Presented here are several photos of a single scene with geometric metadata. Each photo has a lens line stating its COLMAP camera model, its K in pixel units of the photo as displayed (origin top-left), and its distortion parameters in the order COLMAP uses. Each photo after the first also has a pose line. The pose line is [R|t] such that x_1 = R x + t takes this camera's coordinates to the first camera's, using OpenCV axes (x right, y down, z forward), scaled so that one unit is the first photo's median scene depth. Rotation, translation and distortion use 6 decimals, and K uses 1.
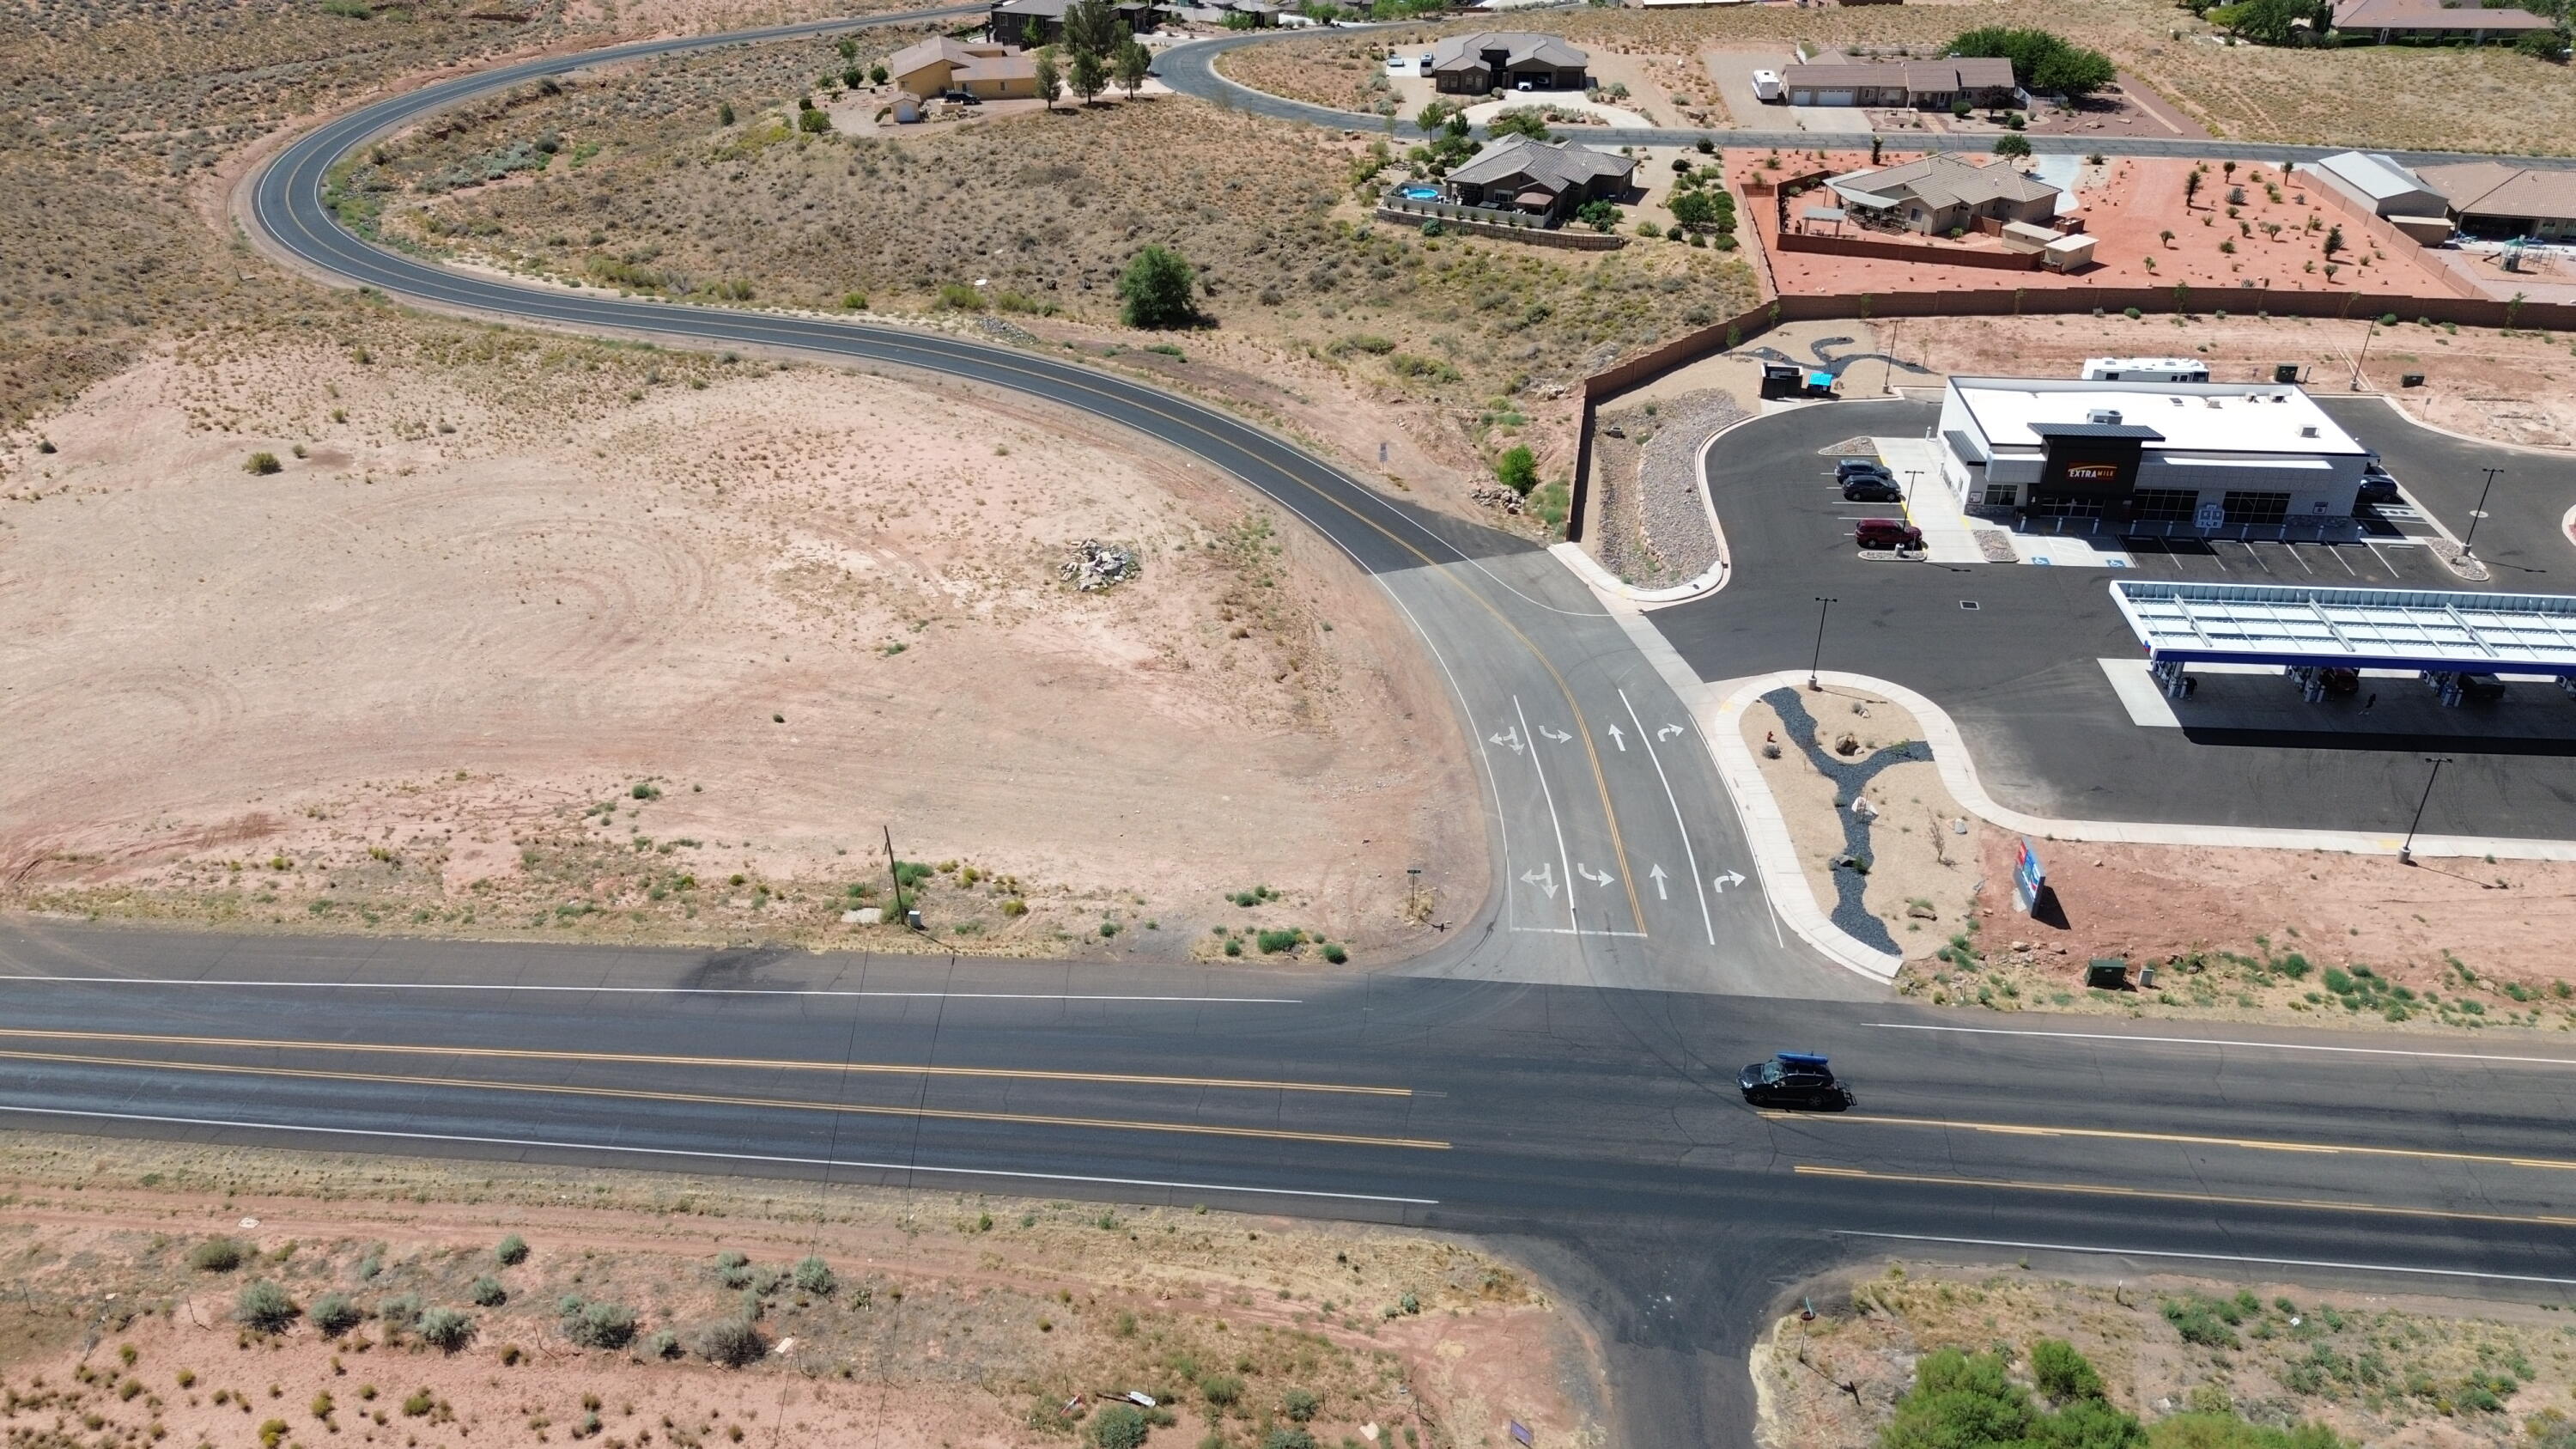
lens RADIAL K [[1824.4, 0, 1293.4], [0, 1824.4, 736.9], [0, 0, 1]] dist [0.061485, -0.054493]
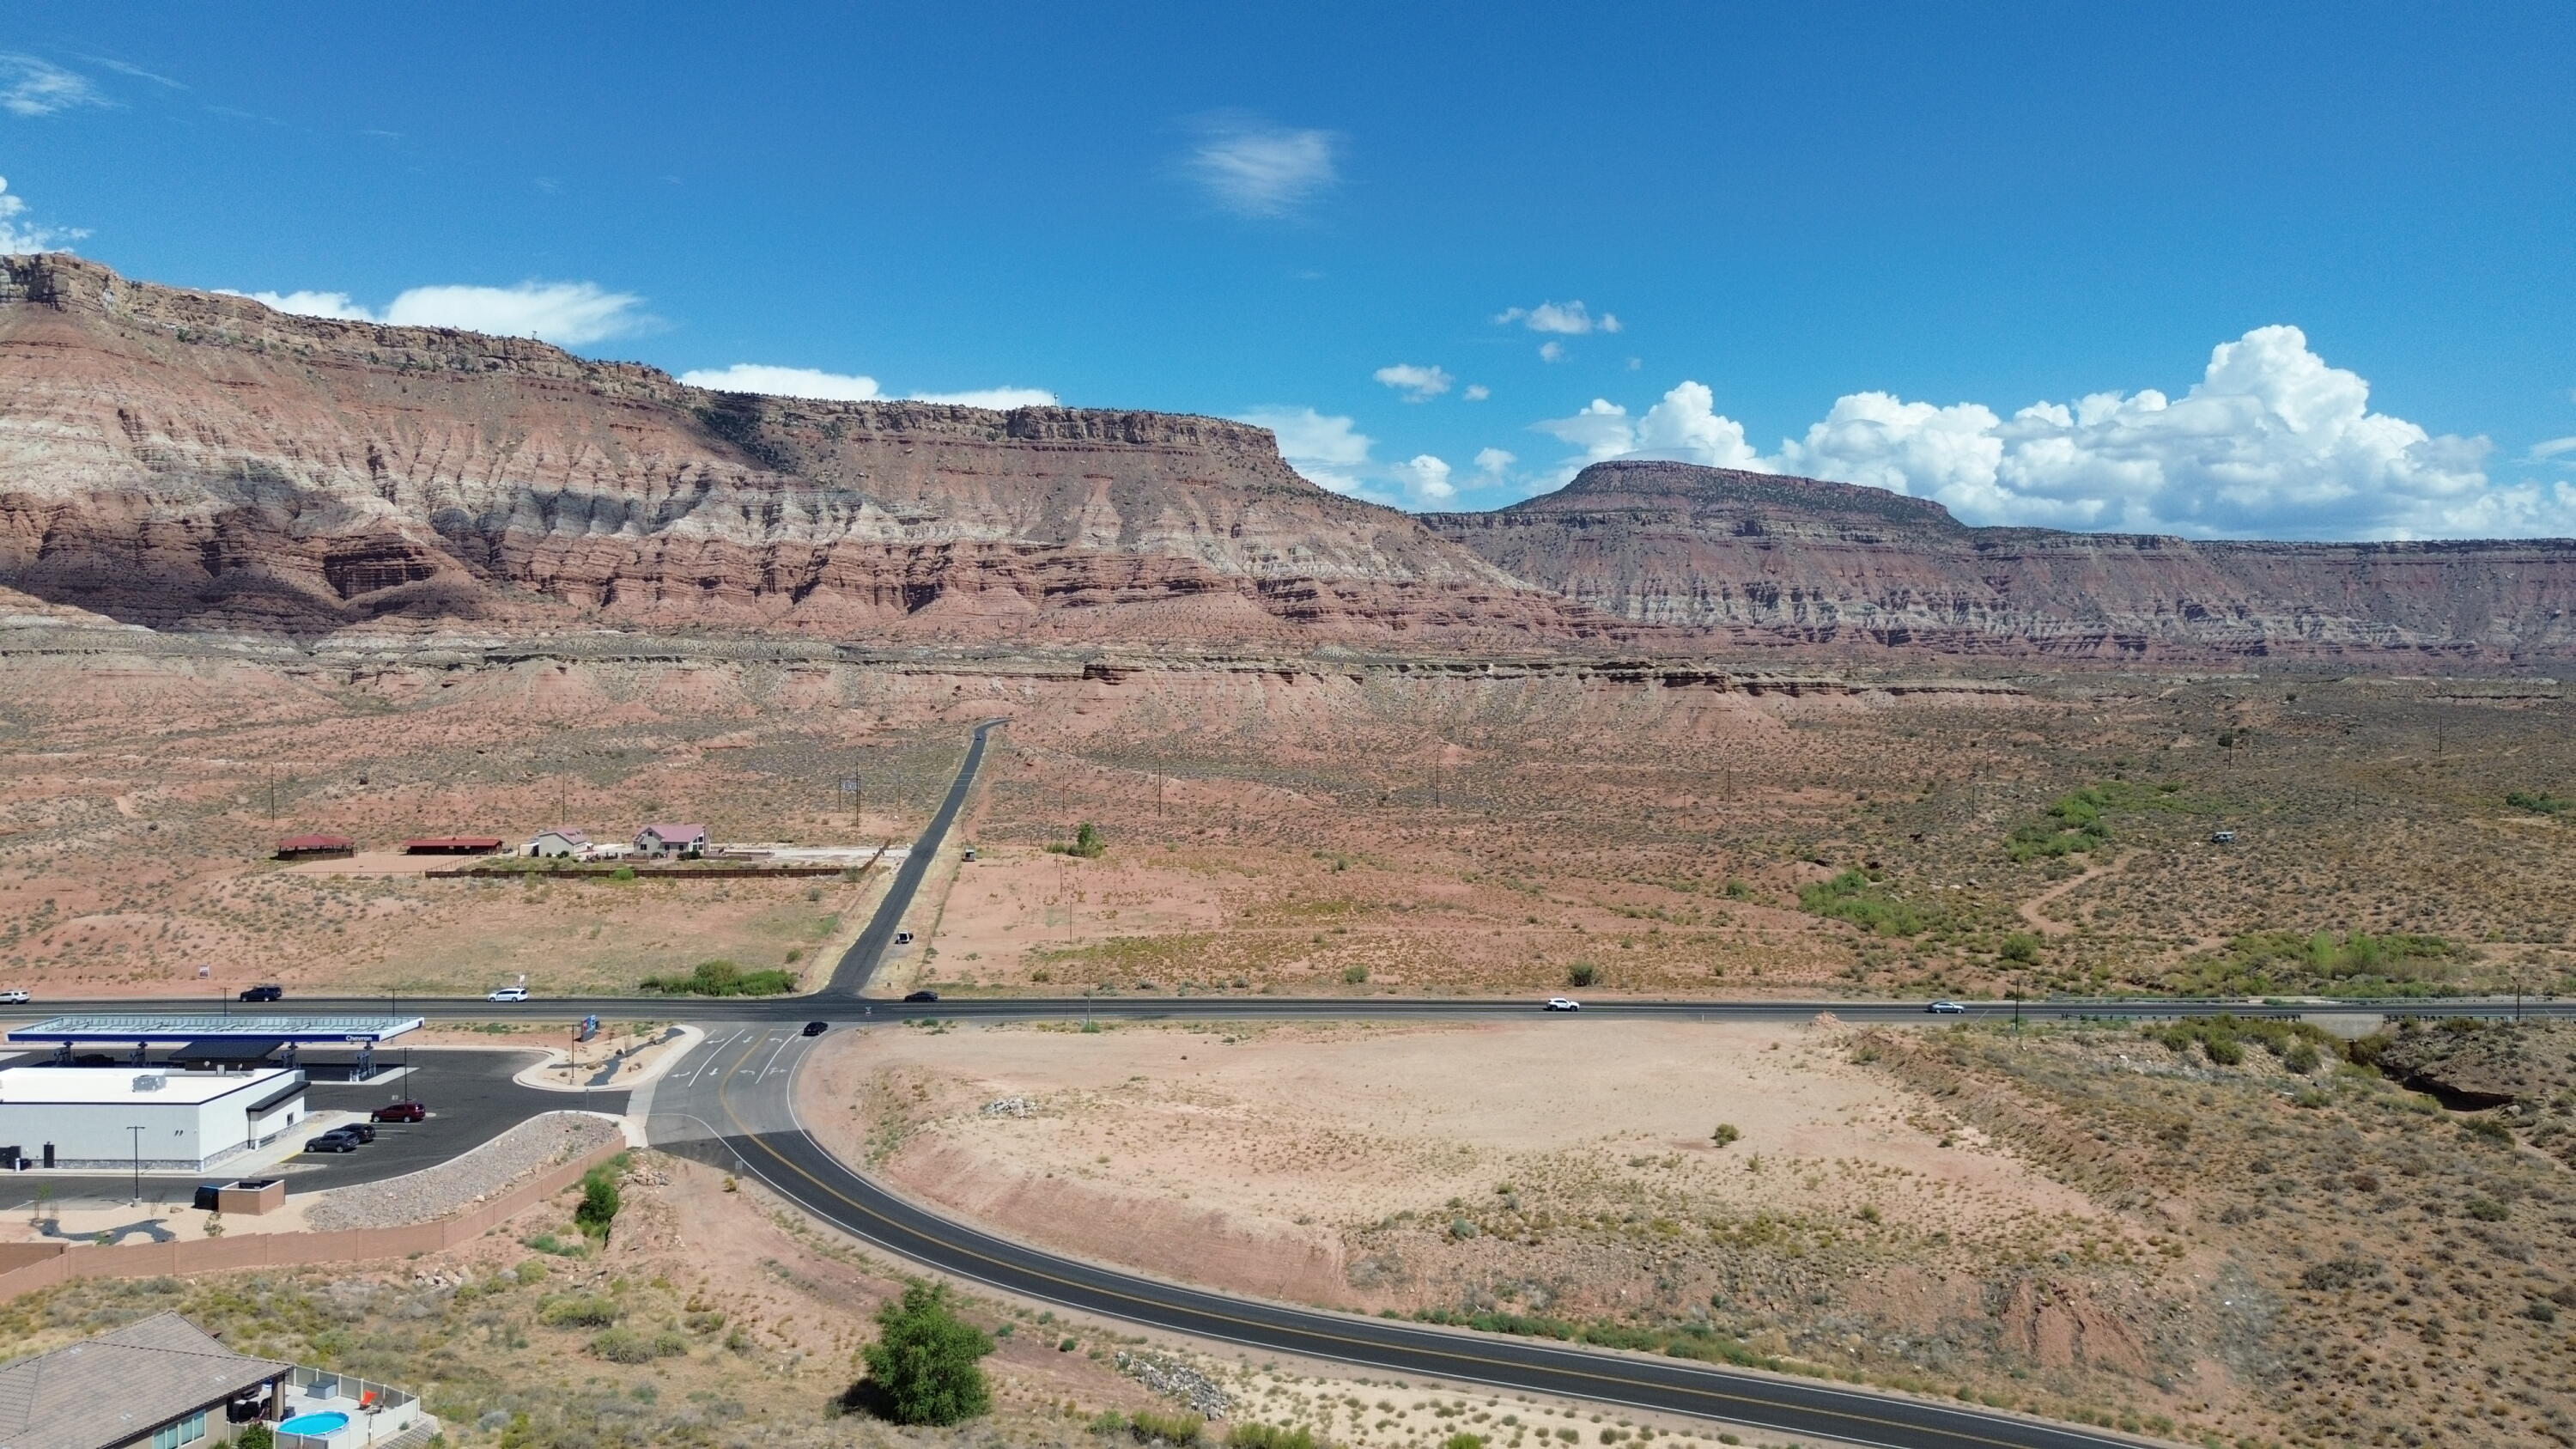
lens RADIAL K [[1828.9, 0, 1290.6], [0, 1828.9, 723.9], [0, 0, 1]] dist [0.066966, -0.062658]
pose [[-0.997260, 0.000788, -0.073976, -0.175642], [-0.038692, 0.846732, 0.530611, -0.882433], [0.063056, 0.532020, -0.844381, 1.654362]]
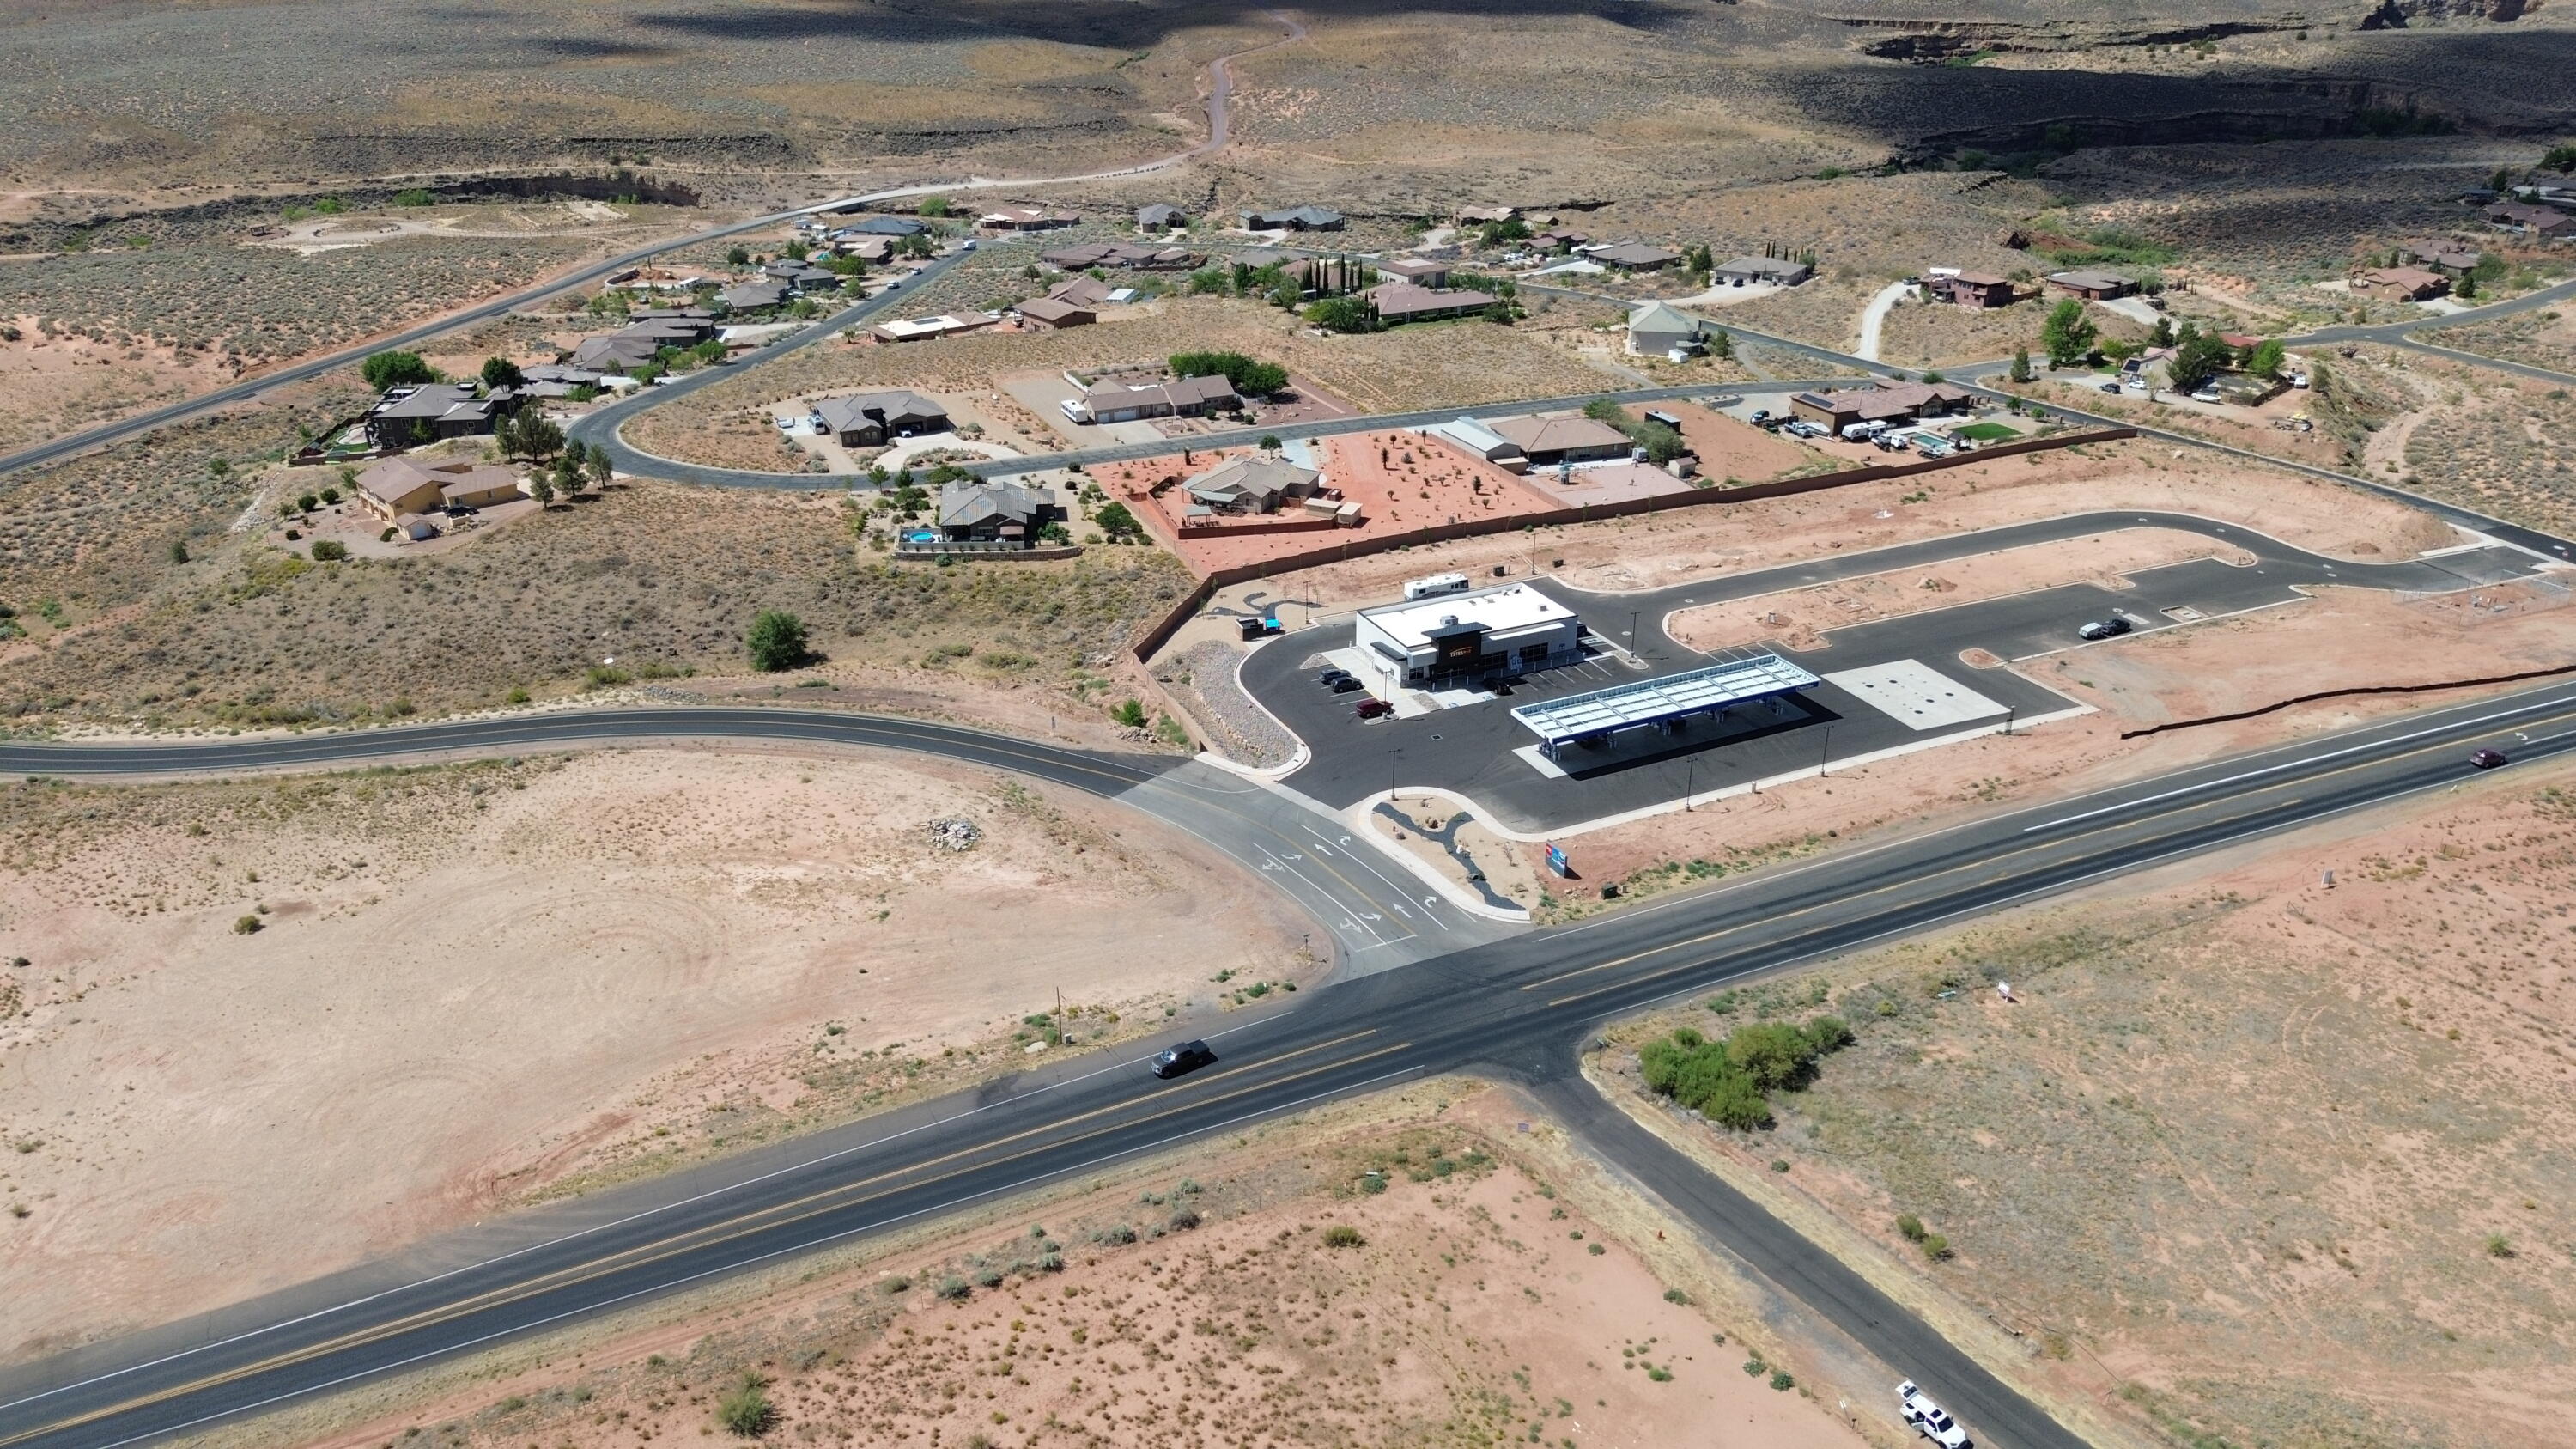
lens RADIAL K [[1828.9, 0, 1290.6], [0, 1828.9, 723.9], [0, 0, 1]] dist [0.066966, -0.062658]
pose [[0.860979, -0.213954, 0.461453, -0.451173], [0.261385, 0.964382, -0.040553, -0.038005], [-0.436341, 0.155532, 0.886237, -0.412070]]
